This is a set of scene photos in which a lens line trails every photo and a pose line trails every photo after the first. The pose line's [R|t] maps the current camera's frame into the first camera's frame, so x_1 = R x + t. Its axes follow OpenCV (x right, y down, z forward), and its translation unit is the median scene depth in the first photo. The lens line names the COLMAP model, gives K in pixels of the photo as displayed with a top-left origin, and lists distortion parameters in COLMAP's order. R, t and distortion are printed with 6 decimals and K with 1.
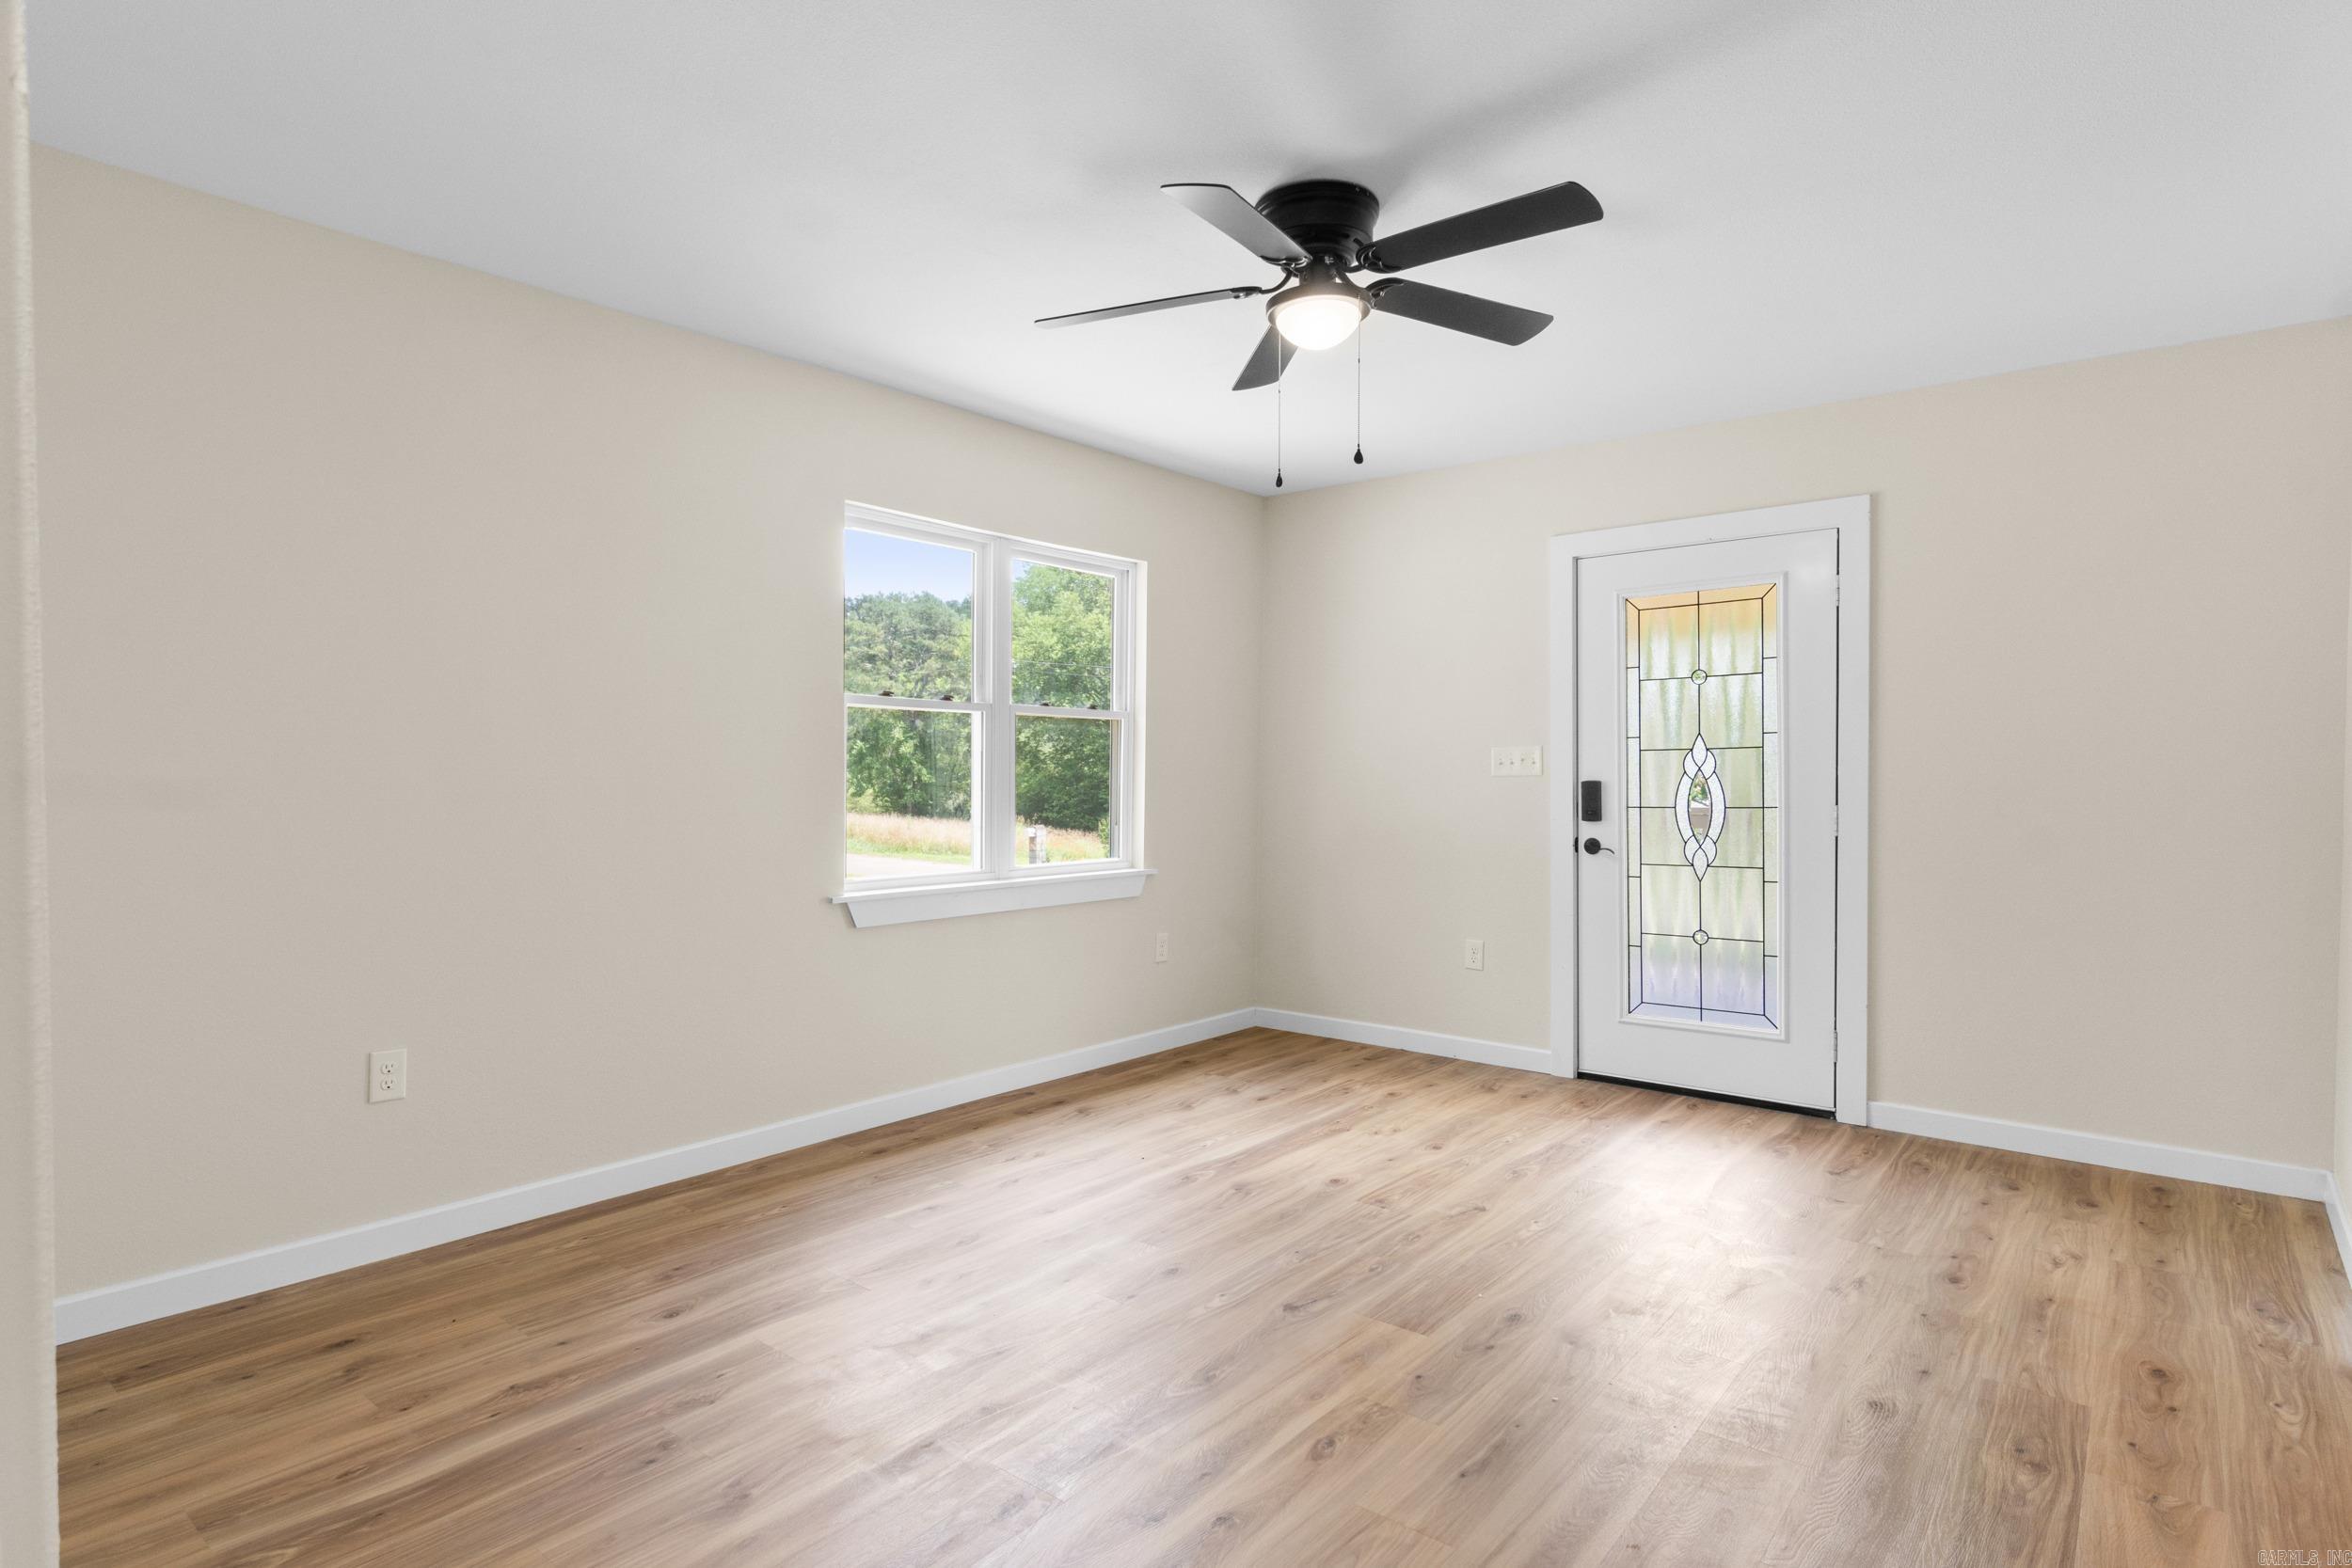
lens RADIAL K [[1174.4, 0, 1176.0], [0, 1174.4, 784.0], [0, 0, 1]] dist [-0.004981, -0.000099]
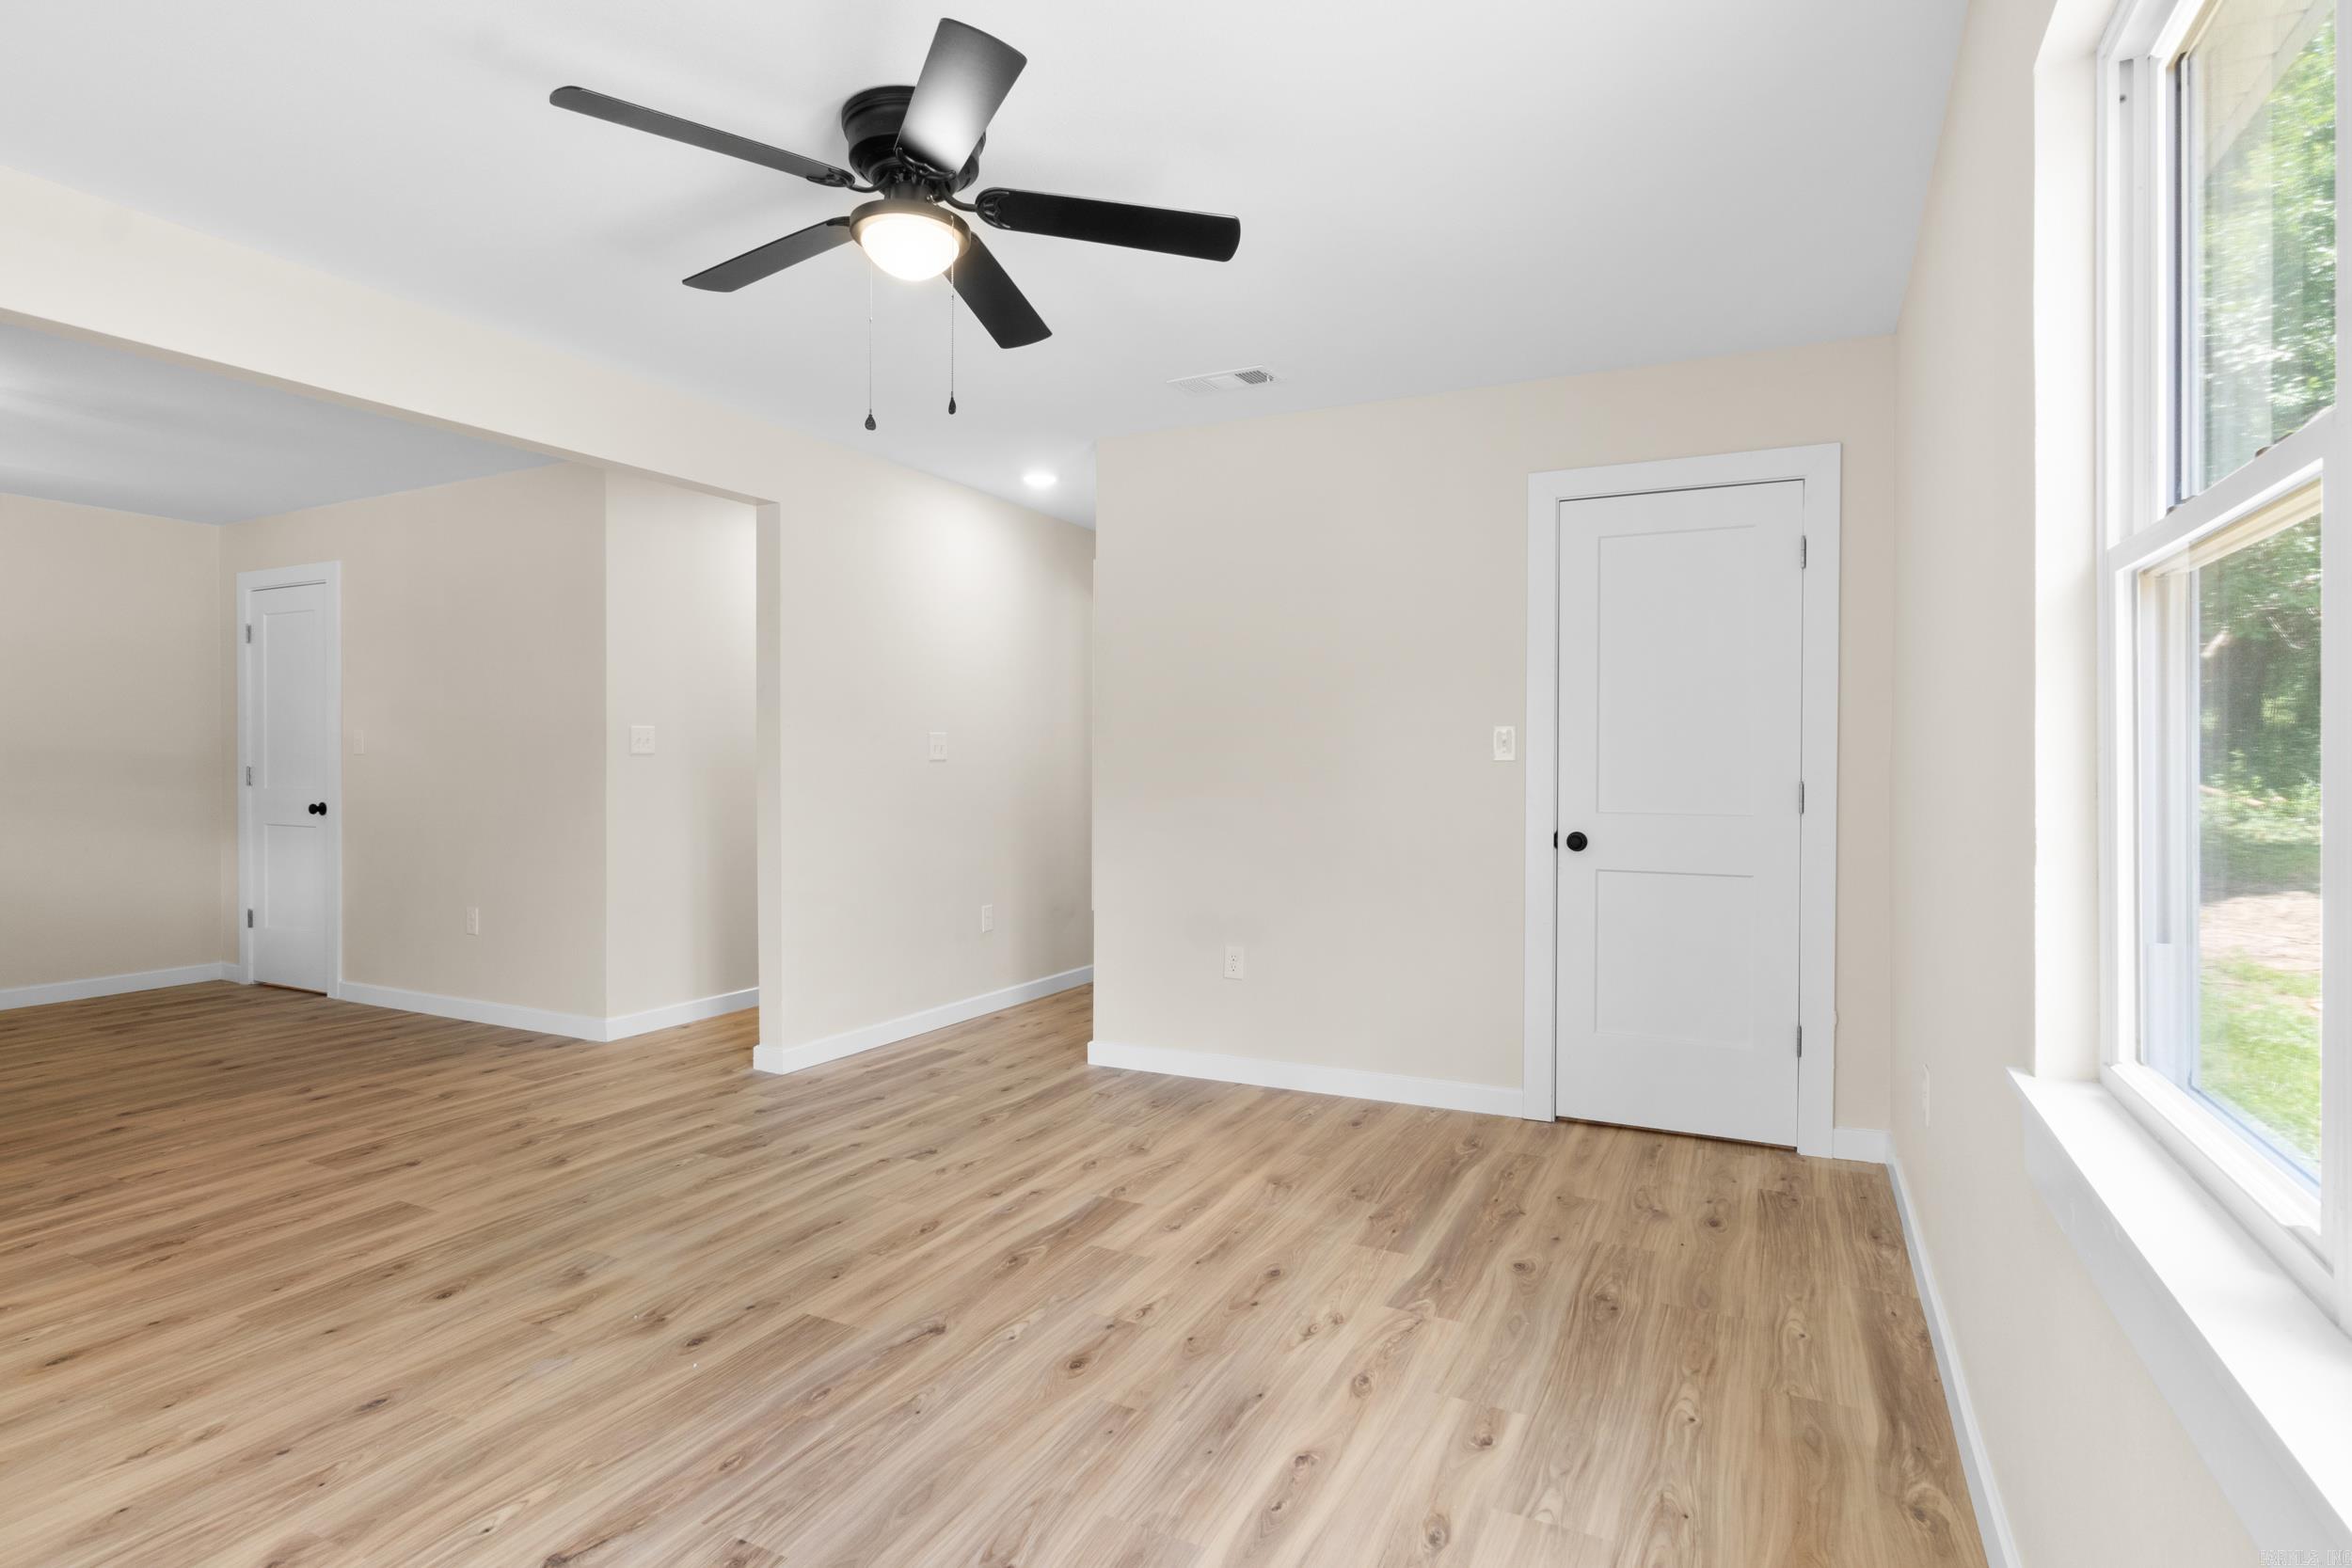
lens RADIAL K [[1174.4, 0, 1176.0], [0, 1174.4, 784.0], [0, 0, 1]] dist [-0.004981, -0.000099]
pose [[-0.972994, -0.001443, -0.230826, 0.130461], [-0.007544, 0.999645, 0.025550, -0.018740], [0.230707, 0.026602, -0.972660, 1.966999]]
